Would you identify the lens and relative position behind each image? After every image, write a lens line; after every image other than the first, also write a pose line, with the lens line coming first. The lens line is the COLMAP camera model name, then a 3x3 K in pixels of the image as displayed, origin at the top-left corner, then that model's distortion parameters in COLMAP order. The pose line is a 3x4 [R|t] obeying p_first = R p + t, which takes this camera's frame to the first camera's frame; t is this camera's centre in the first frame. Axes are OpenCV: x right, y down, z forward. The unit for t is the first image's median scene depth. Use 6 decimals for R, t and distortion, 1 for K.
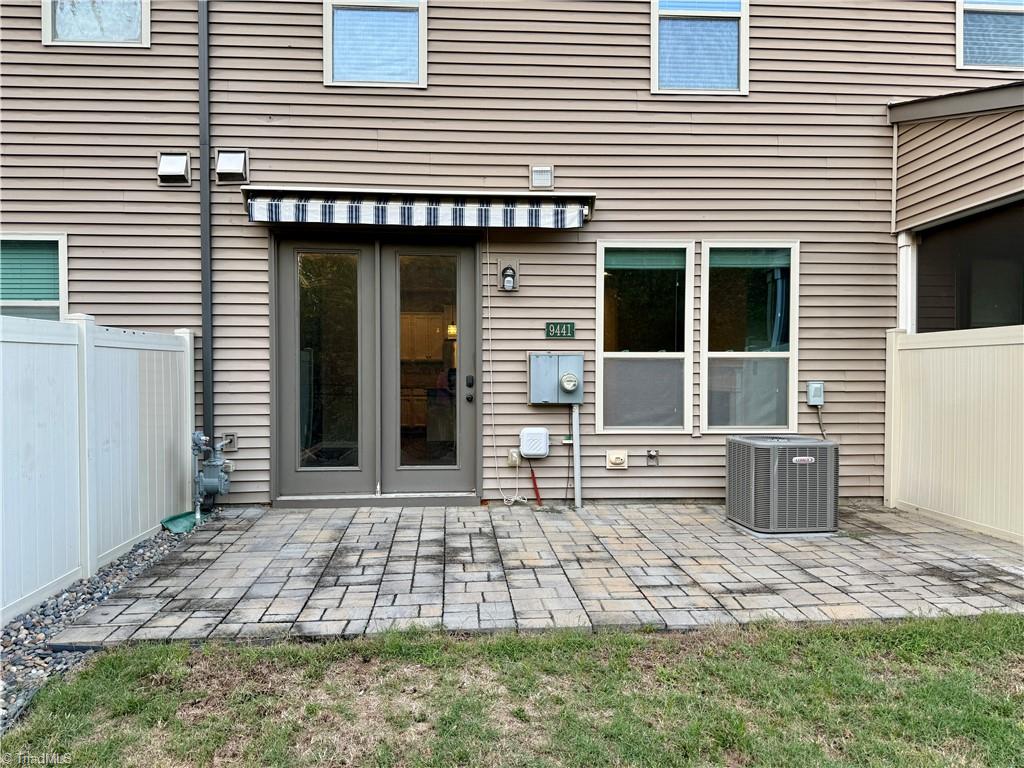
lens RADIAL K [[725.5, 0, 512.5], [0, 725.5, 384.9], [0, 0, 1]] dist [0.023080, -0.034869]
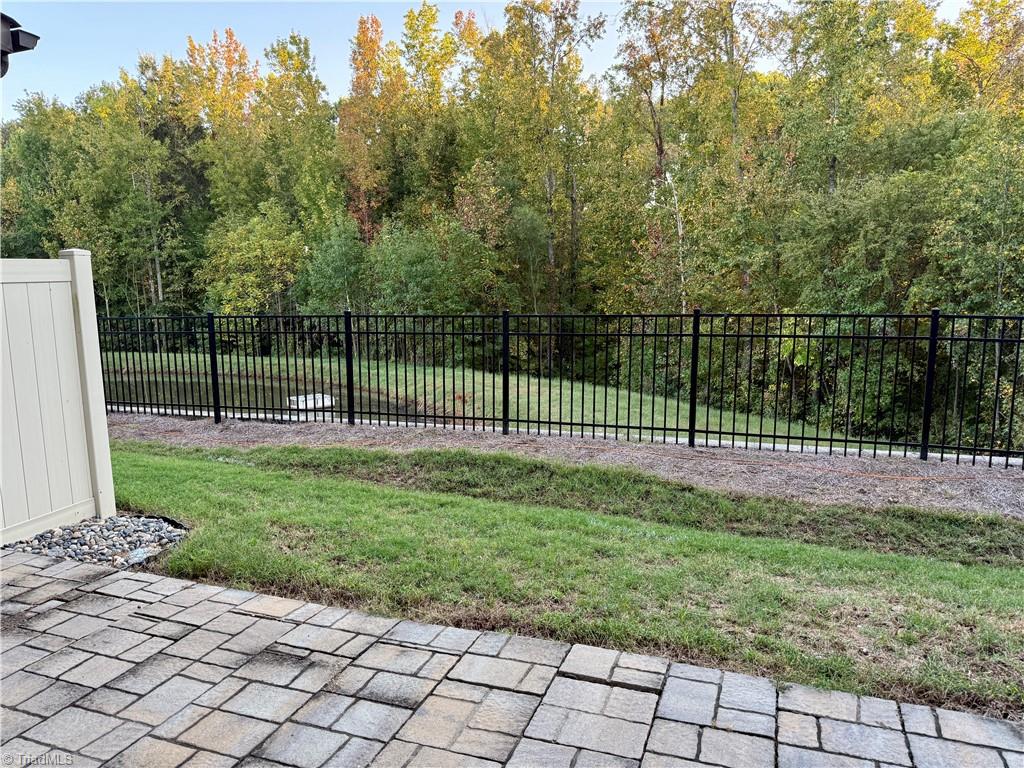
lens RADIAL K [[725.5, 0, 511.0], [0, 725.5, 386.2], [0, 0, 1]] dist [0.023080, -0.034869]
pose [[-0.913504, -0.035095, 0.405313, -0.119629], [0.029236, 0.988033, 0.151444, -0.055940], [-0.405778, 0.150195, -0.901546, 1.477816]]
